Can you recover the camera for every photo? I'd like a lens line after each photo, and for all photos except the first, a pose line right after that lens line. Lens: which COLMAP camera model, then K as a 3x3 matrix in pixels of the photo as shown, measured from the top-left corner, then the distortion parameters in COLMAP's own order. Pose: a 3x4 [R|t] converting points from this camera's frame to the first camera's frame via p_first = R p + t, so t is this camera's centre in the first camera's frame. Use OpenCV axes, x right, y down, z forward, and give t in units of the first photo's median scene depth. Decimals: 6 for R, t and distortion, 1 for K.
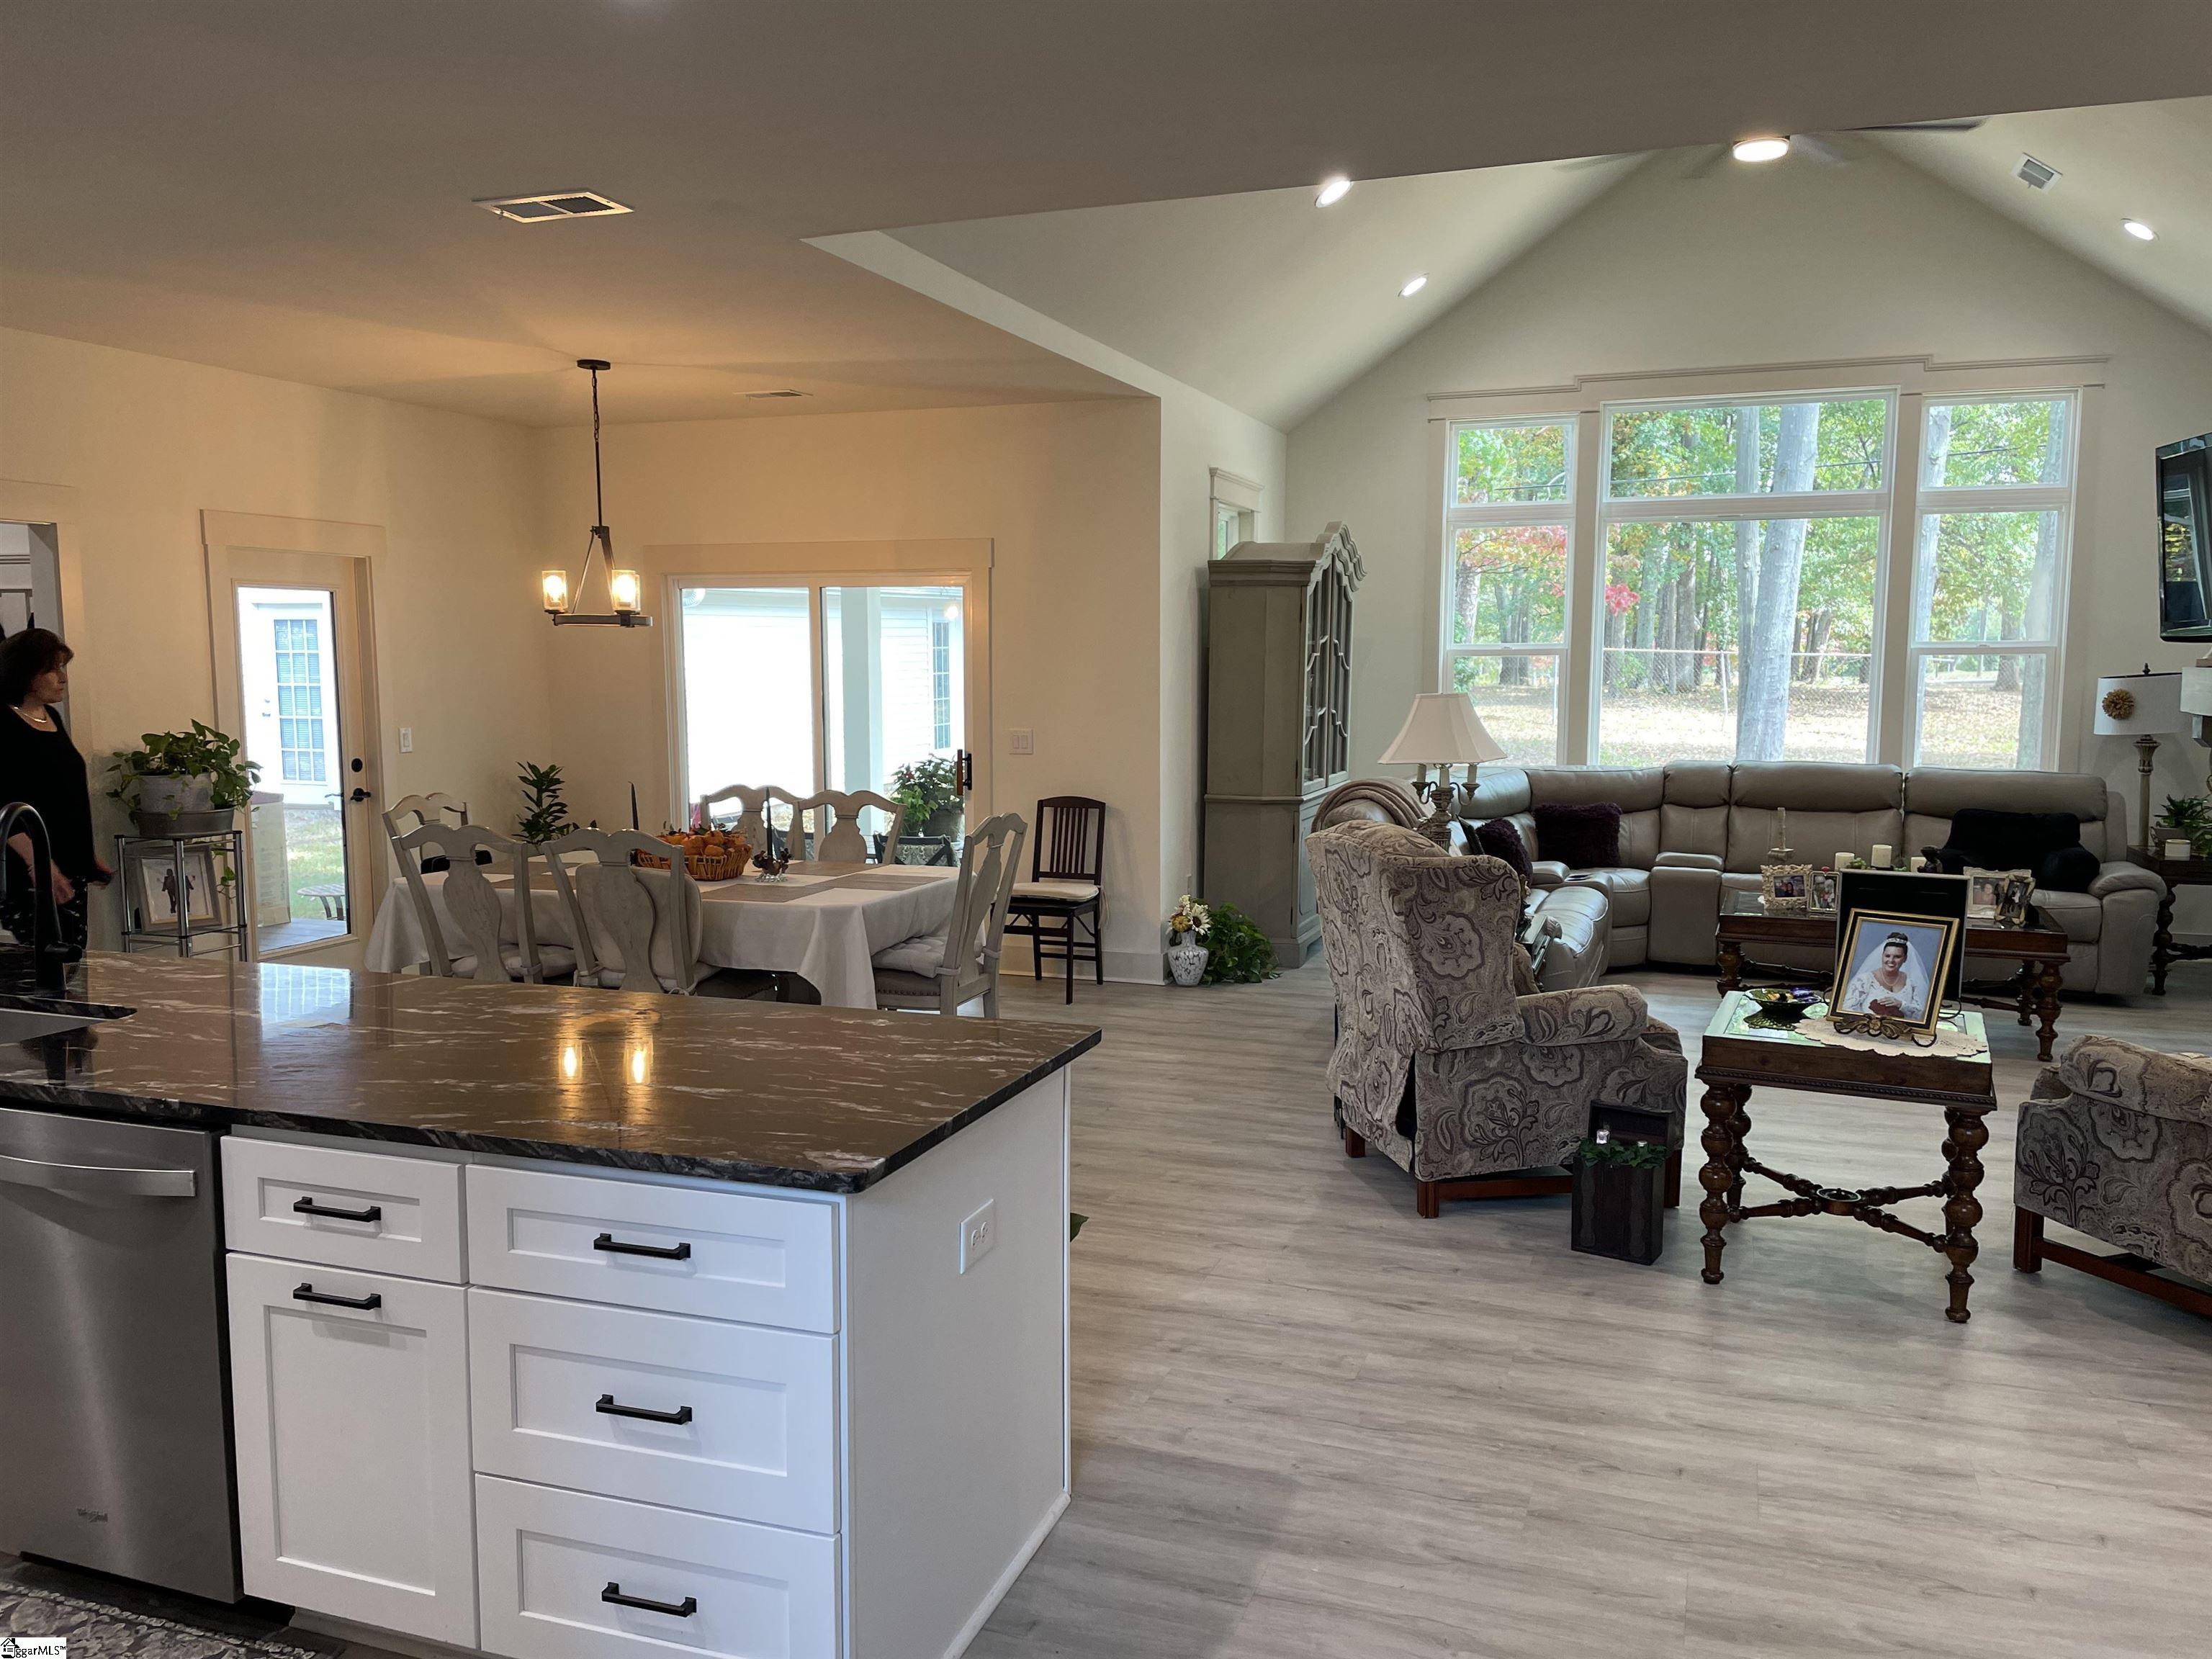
lens RADIAL K [[1647.5, 0, 1134.9], [0, 1647.5, 824.7], [0, 0, 1]] dist [0.094320, -0.123815]
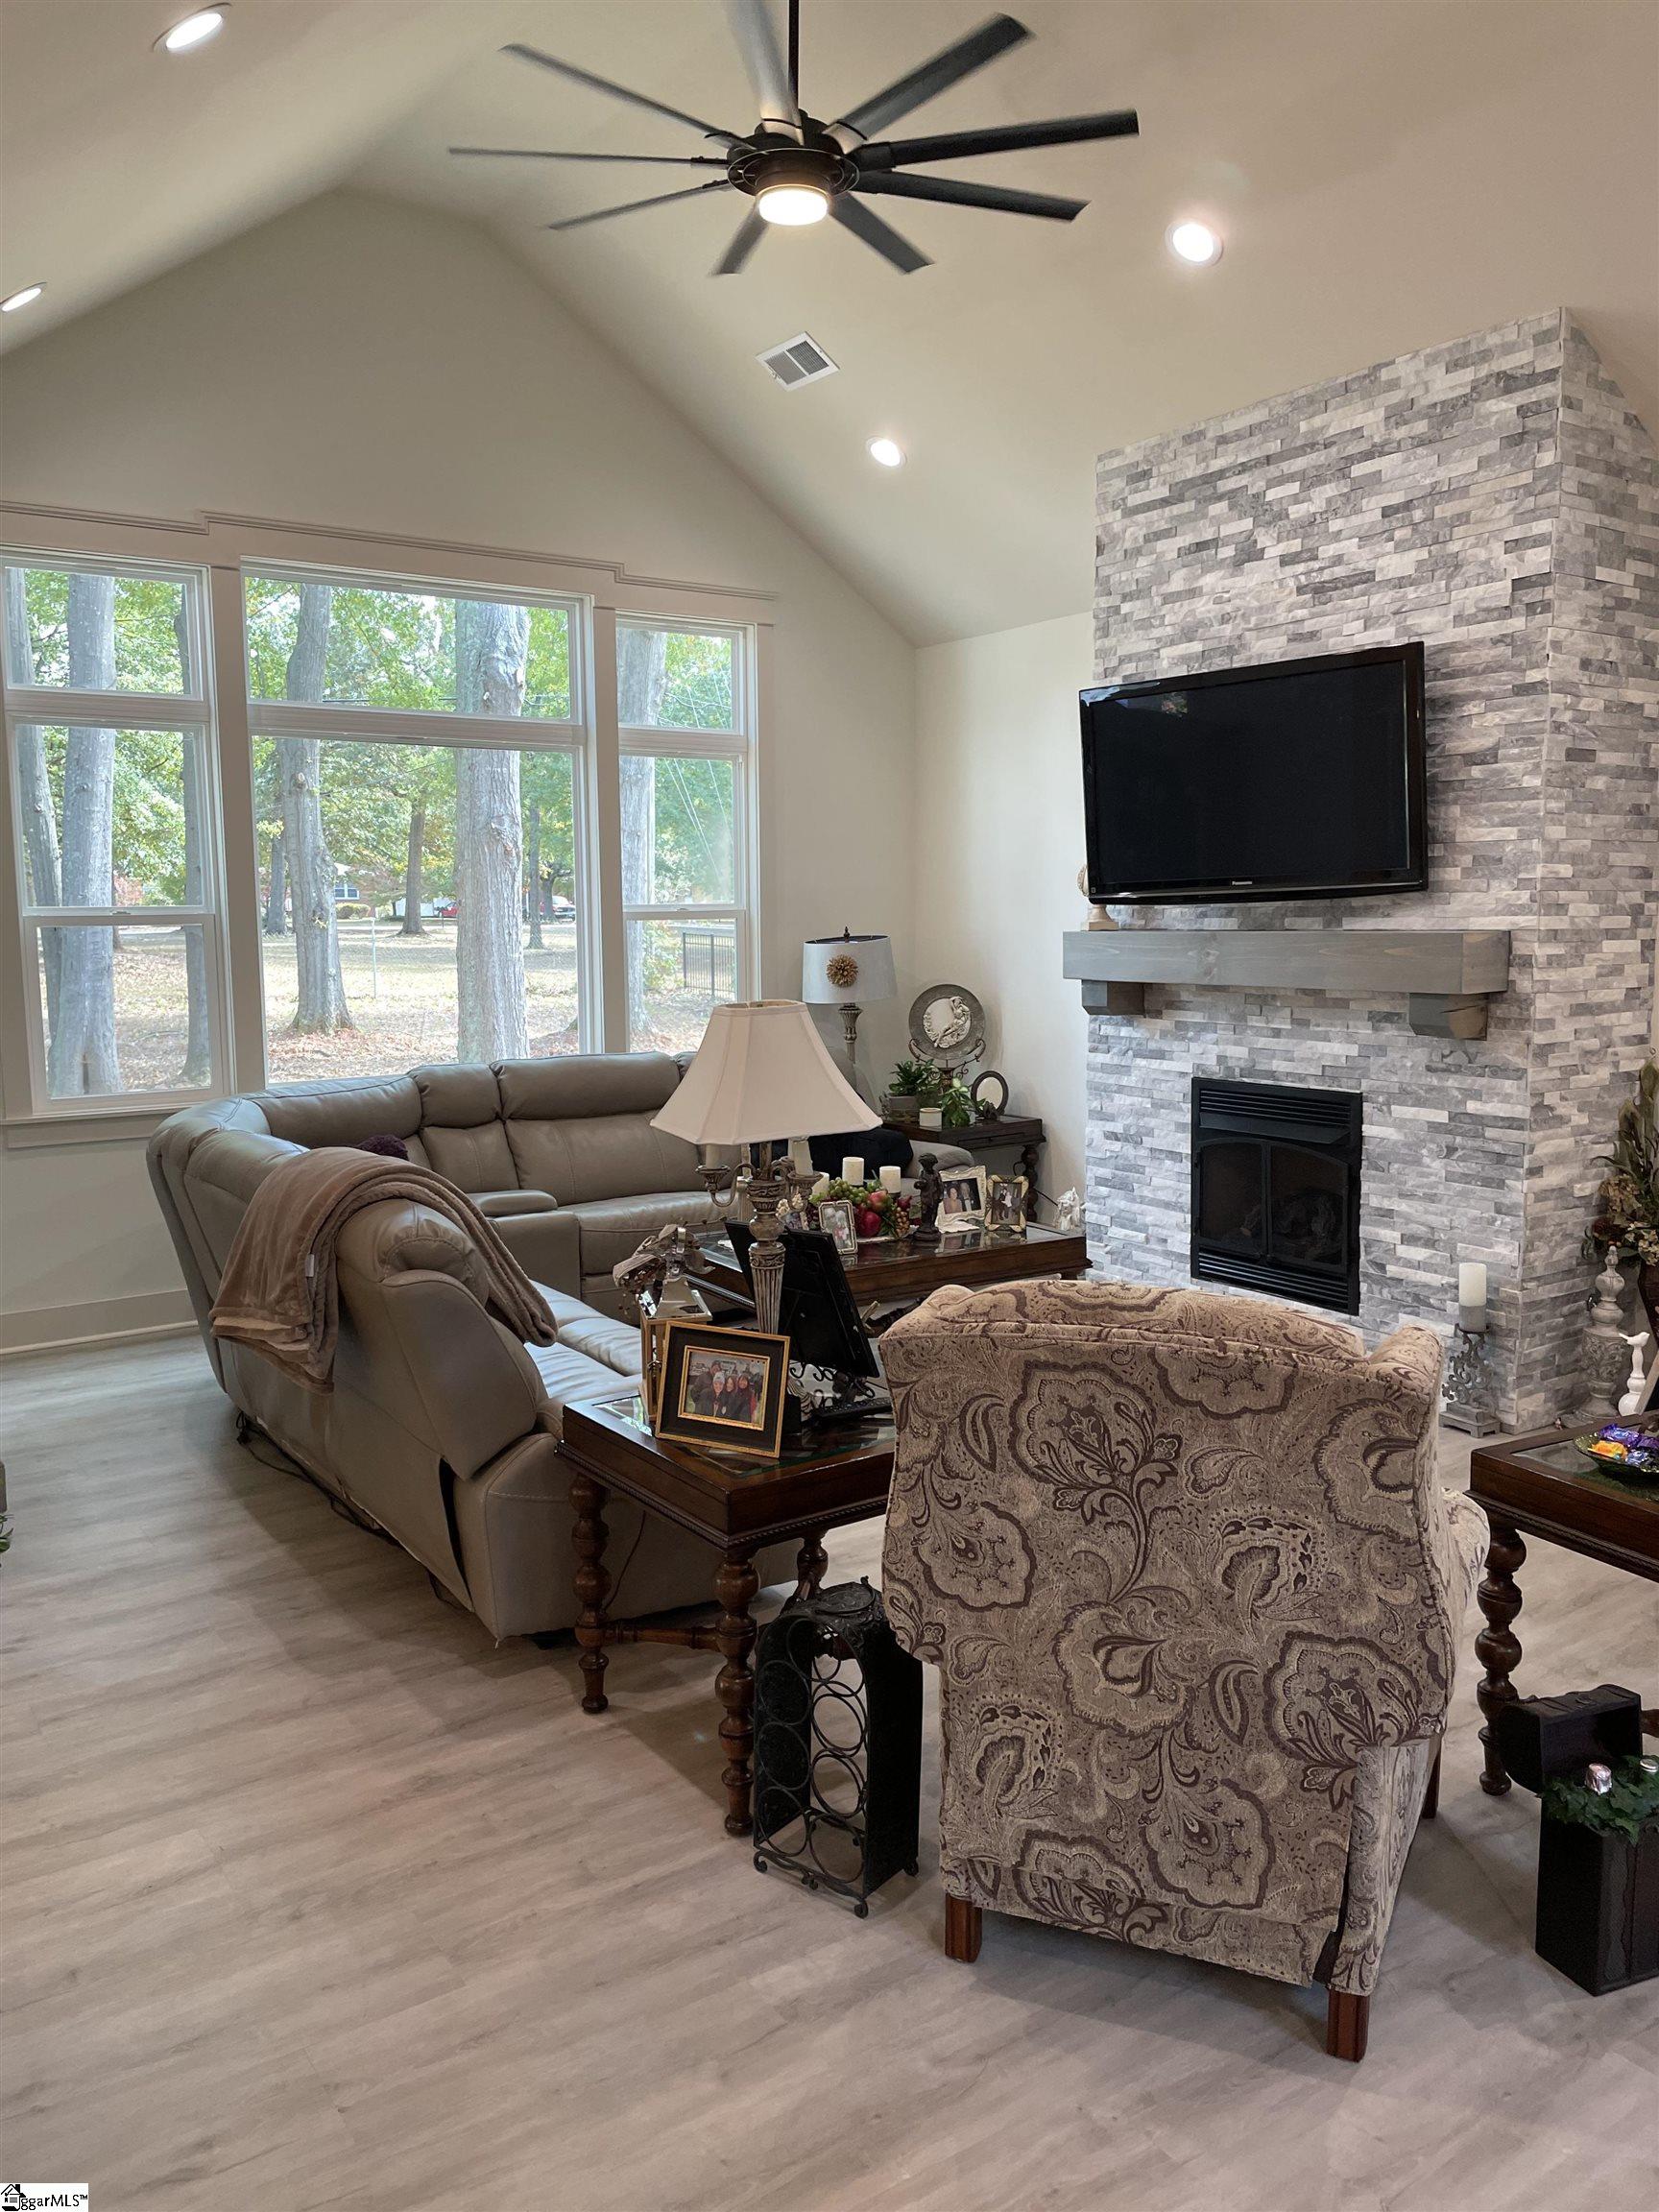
lens RADIAL K [[1647.5, 0, 833.1], [0, 1647.5, 1091.7], [0, 0, 1]] dist [0.094320, -0.123815]
pose [[0.596837, -0.096570, 0.796530, -0.156037], [0.091908, 0.994425, 0.051696, -0.050295], [-0.797081, 0.042354, 0.602385, 0.428245]]
